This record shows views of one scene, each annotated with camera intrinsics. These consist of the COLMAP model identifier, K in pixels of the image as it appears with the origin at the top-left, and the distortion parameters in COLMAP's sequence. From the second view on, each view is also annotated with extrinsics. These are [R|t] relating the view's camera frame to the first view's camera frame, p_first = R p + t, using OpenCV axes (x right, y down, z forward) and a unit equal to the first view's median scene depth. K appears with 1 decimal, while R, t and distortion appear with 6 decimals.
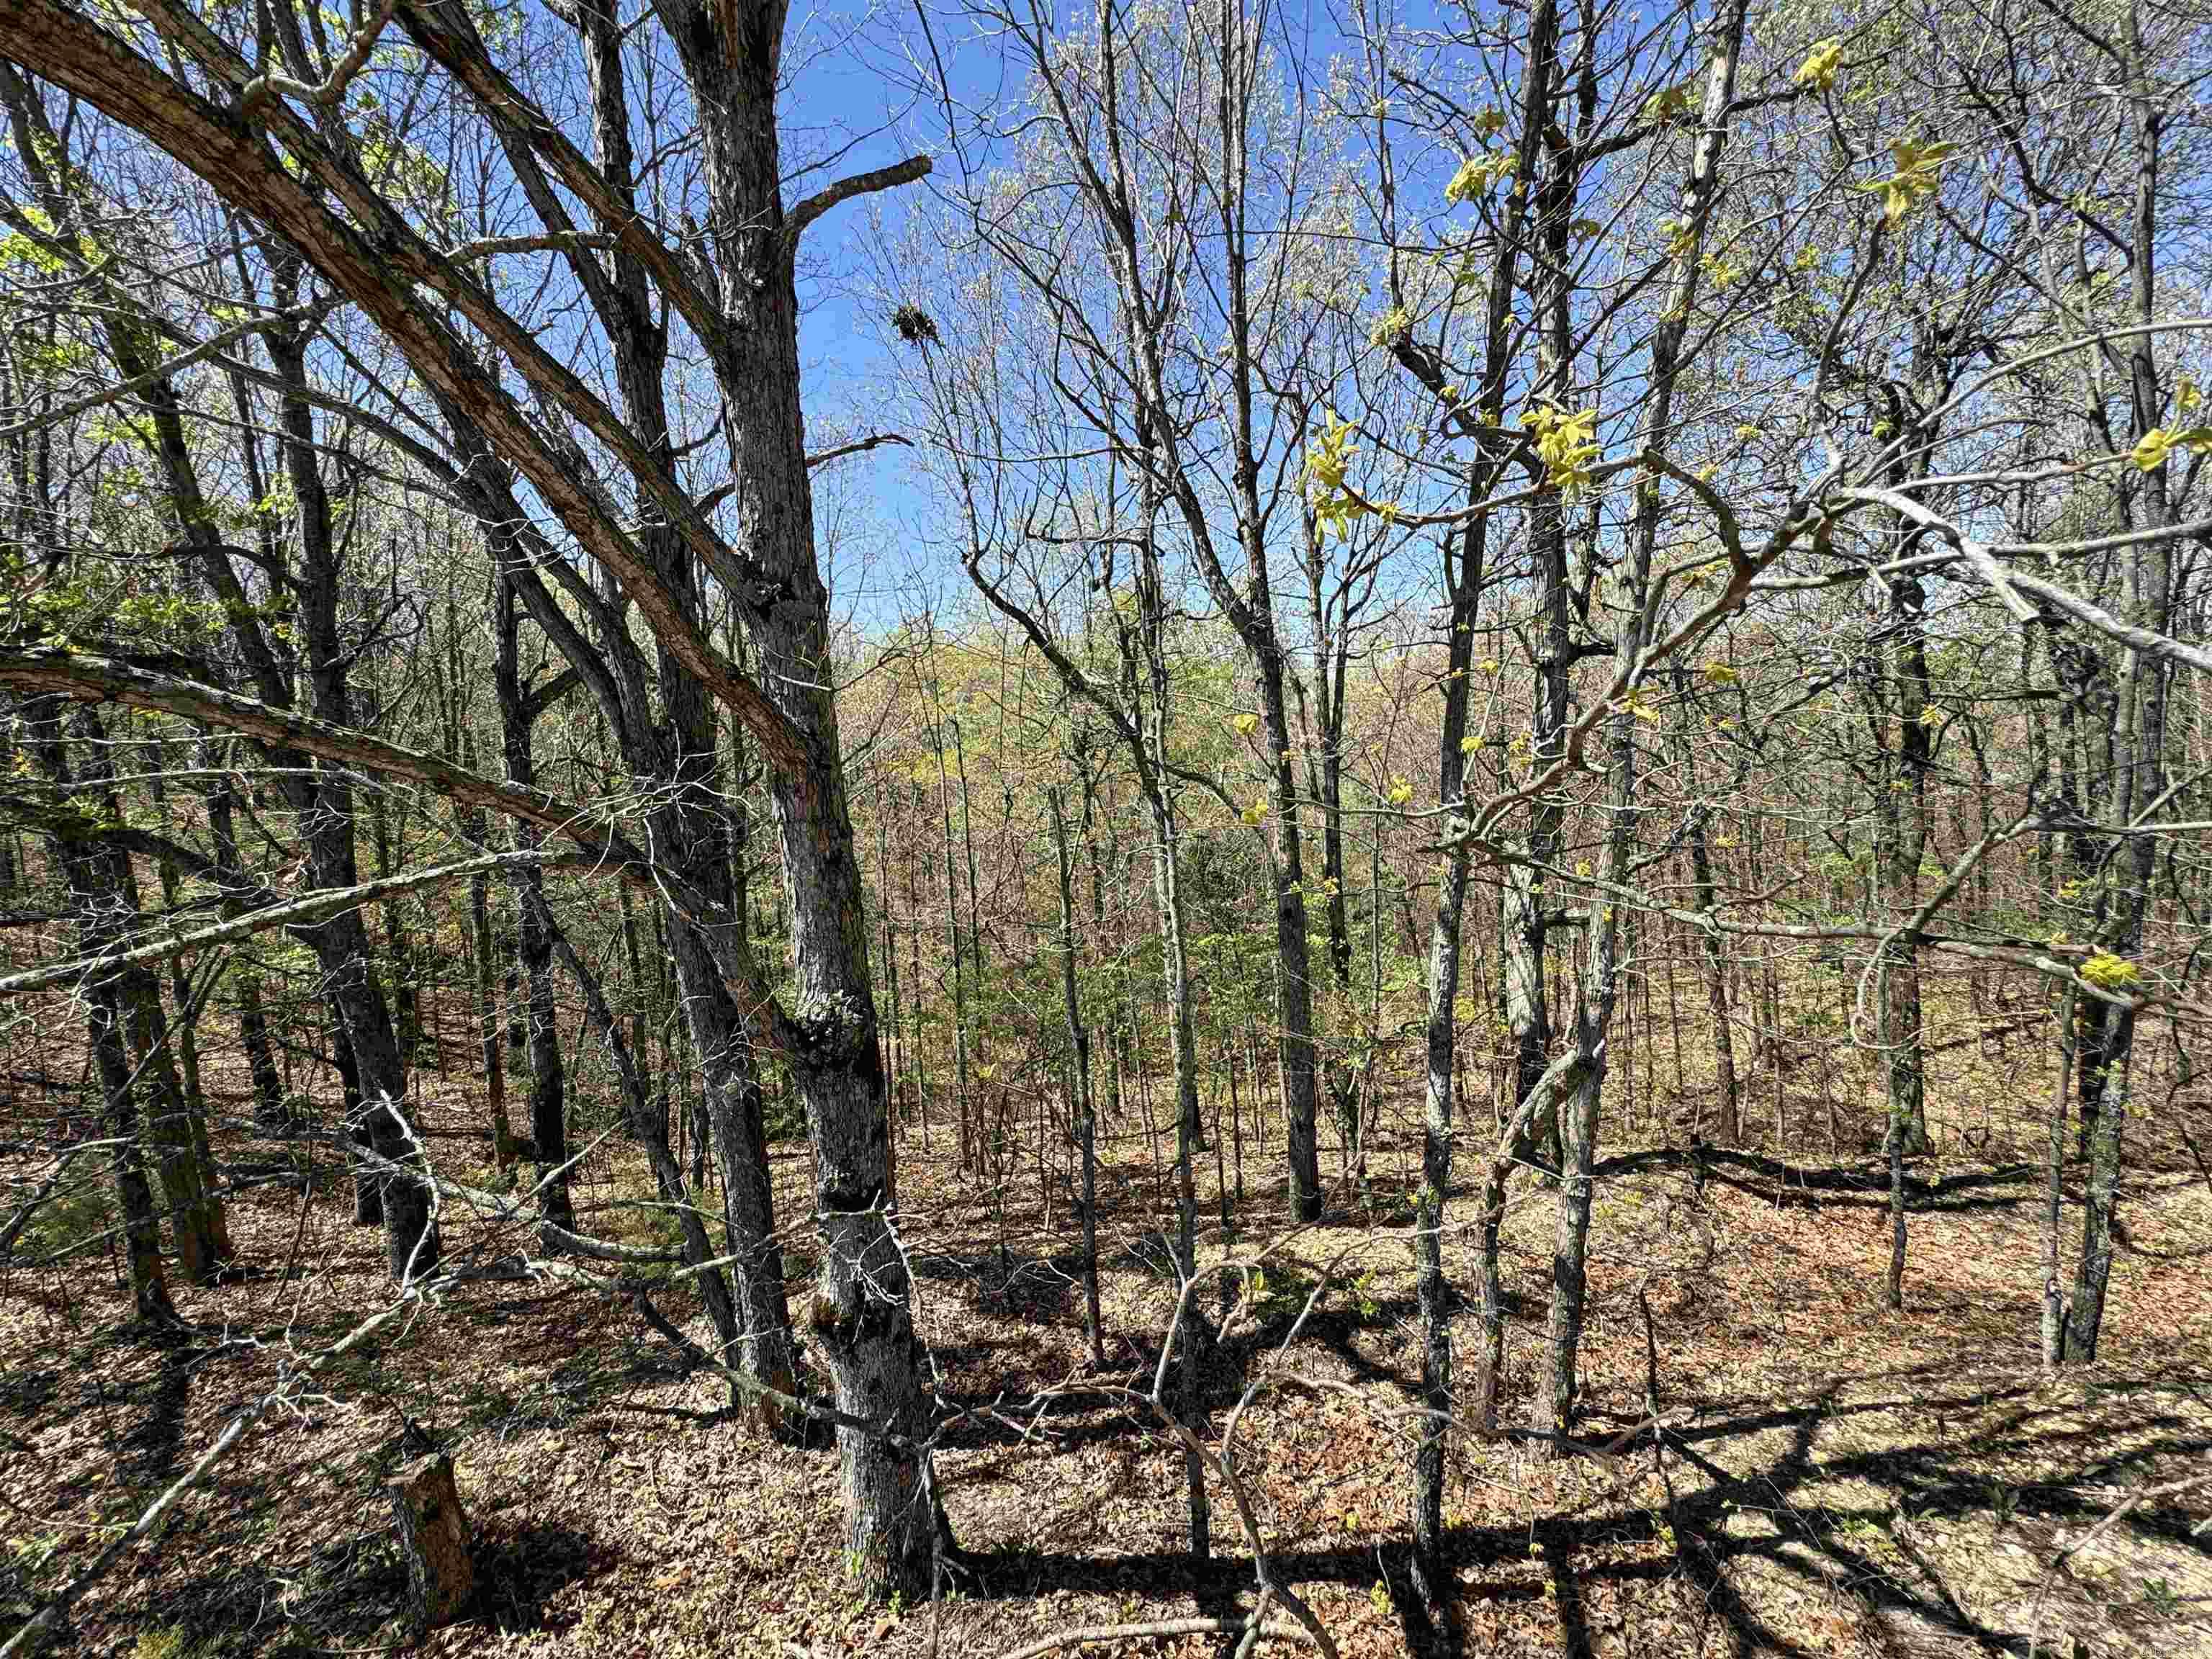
lens RADIAL K [[886.5, 0, 1103.0], [0, 886.5, 829.4], [0, 0, 1]] dist [-0.001311, 0.000247]
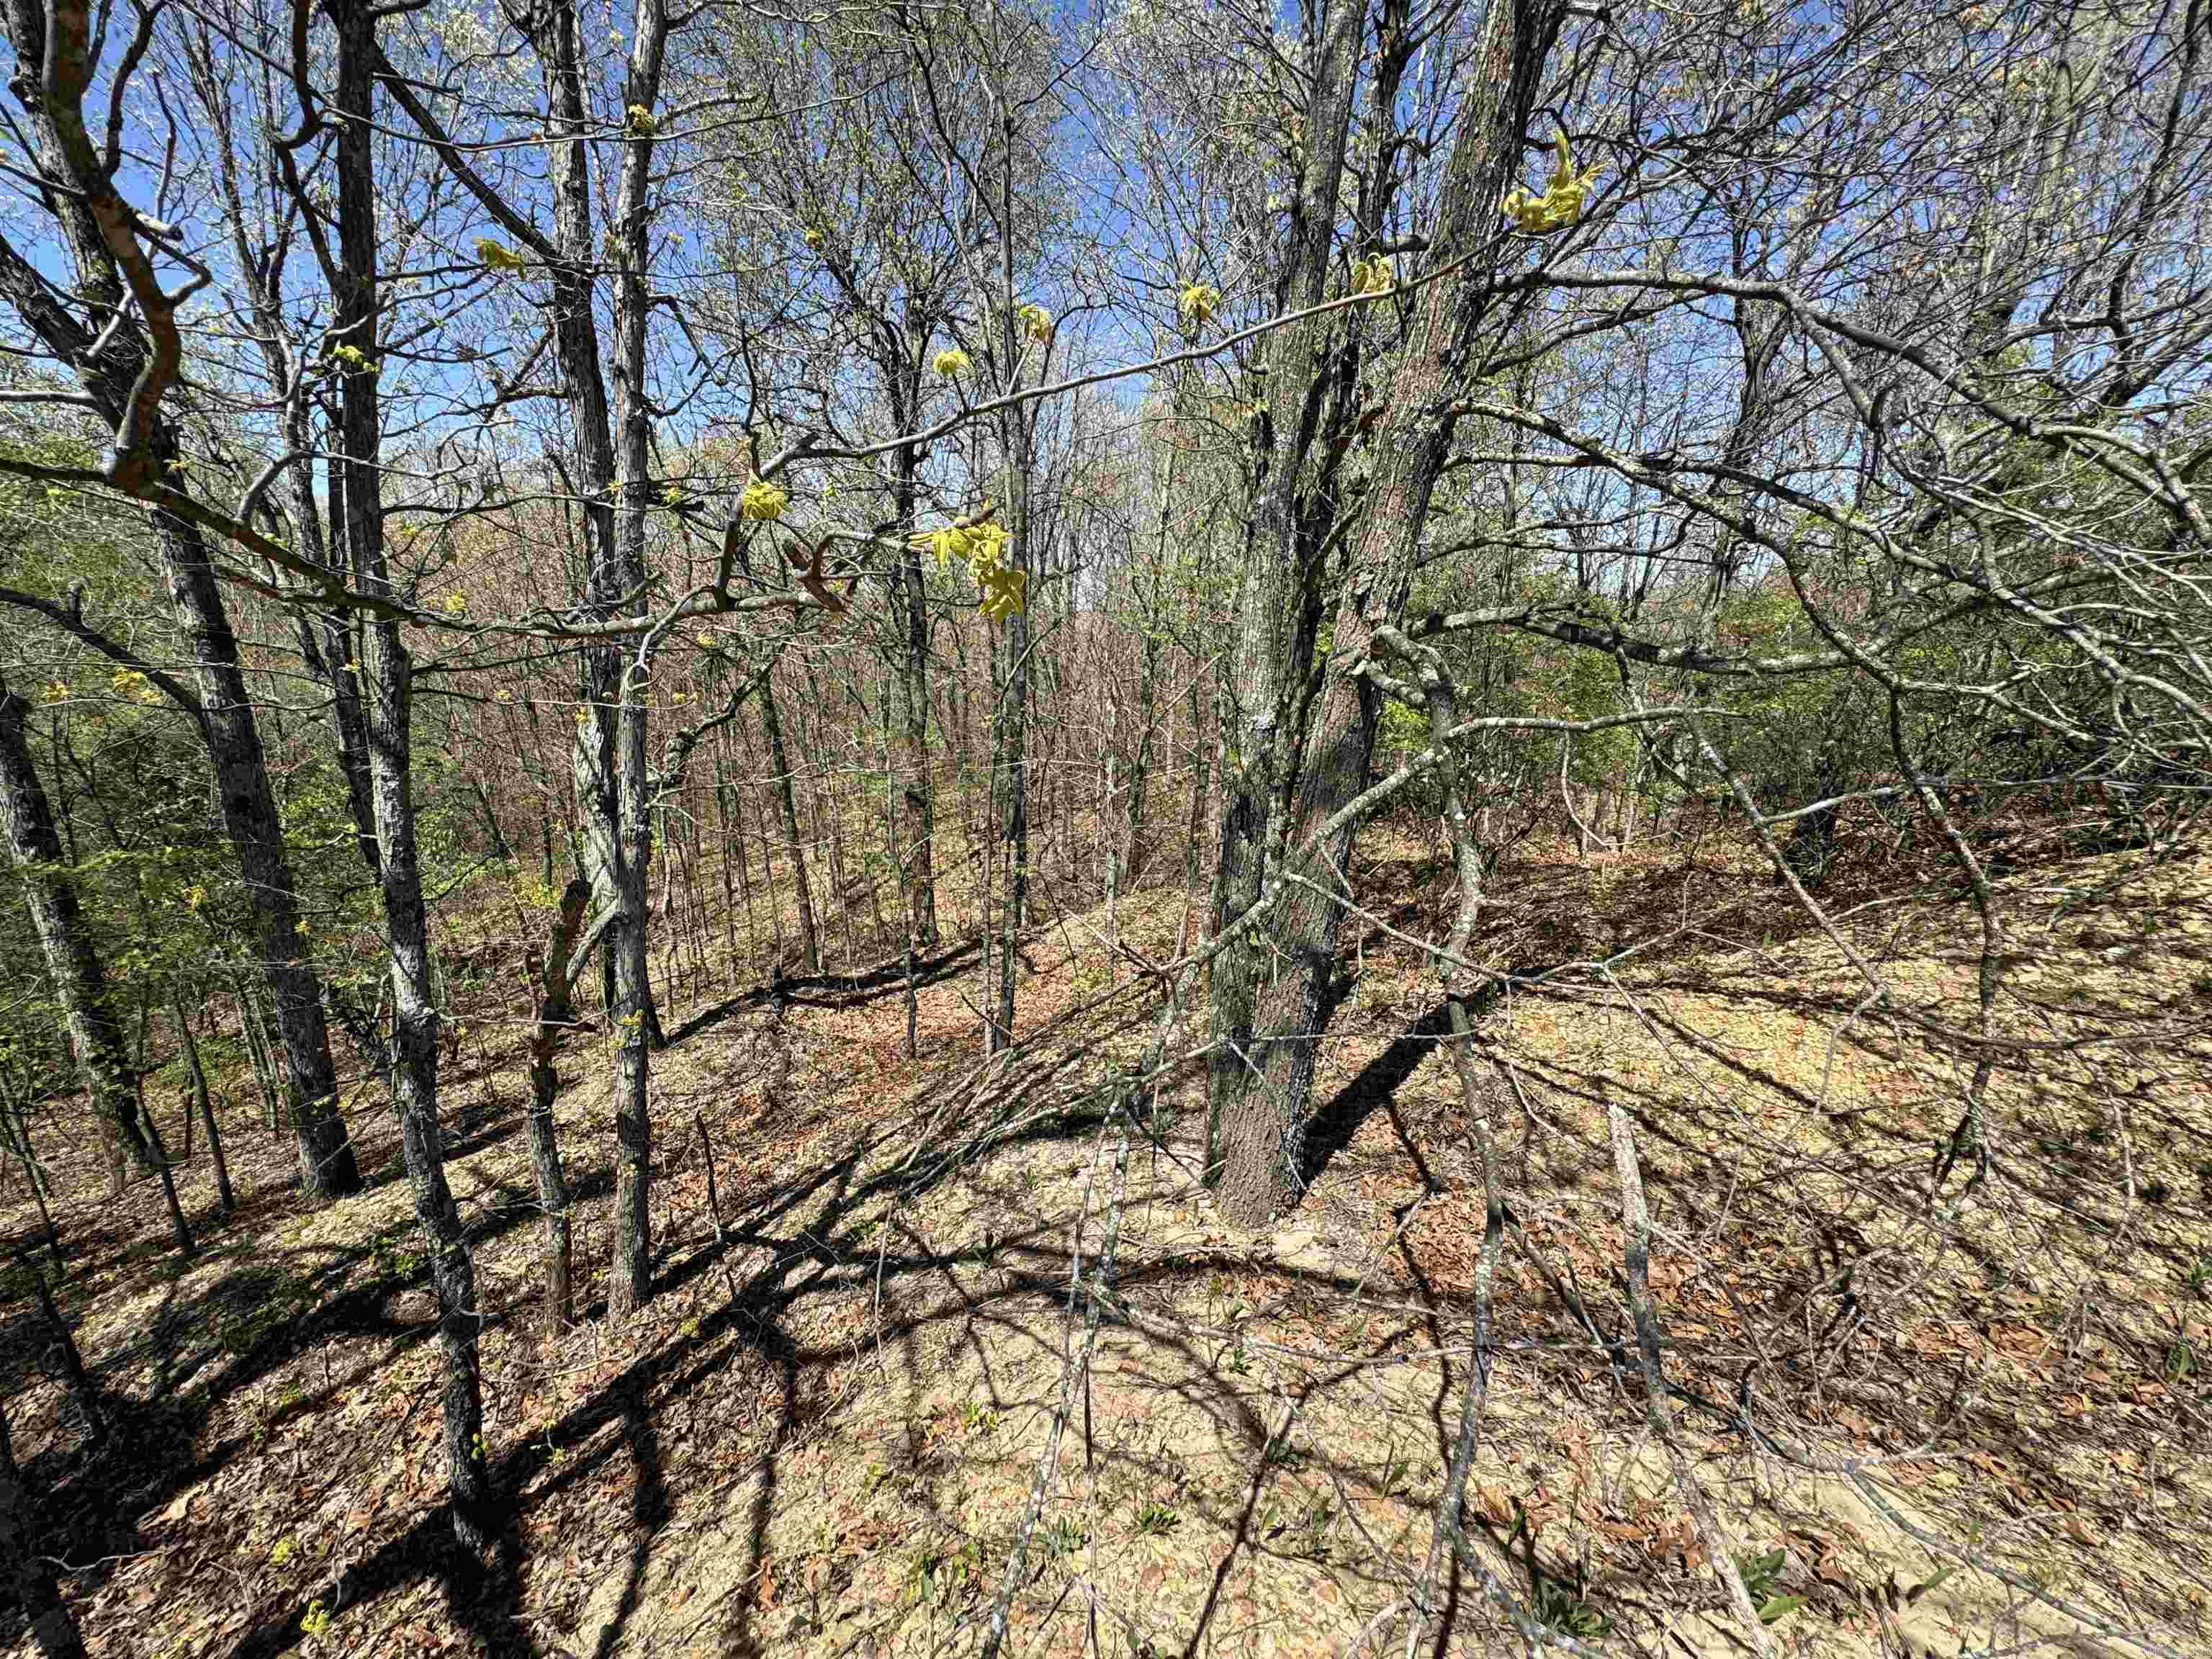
lens RADIAL K [[886.5, 0, 1109.5], [0, 886.5, 826.4], [0, 0, 1]] dist [-0.001311, 0.000247]
pose [[0.590147, -0.111449, 0.799566, 0.091529], [0.012026, 0.991529, 0.129330, 0.054353], [-0.807206, -0.066709, 0.586488, 0.032305]]
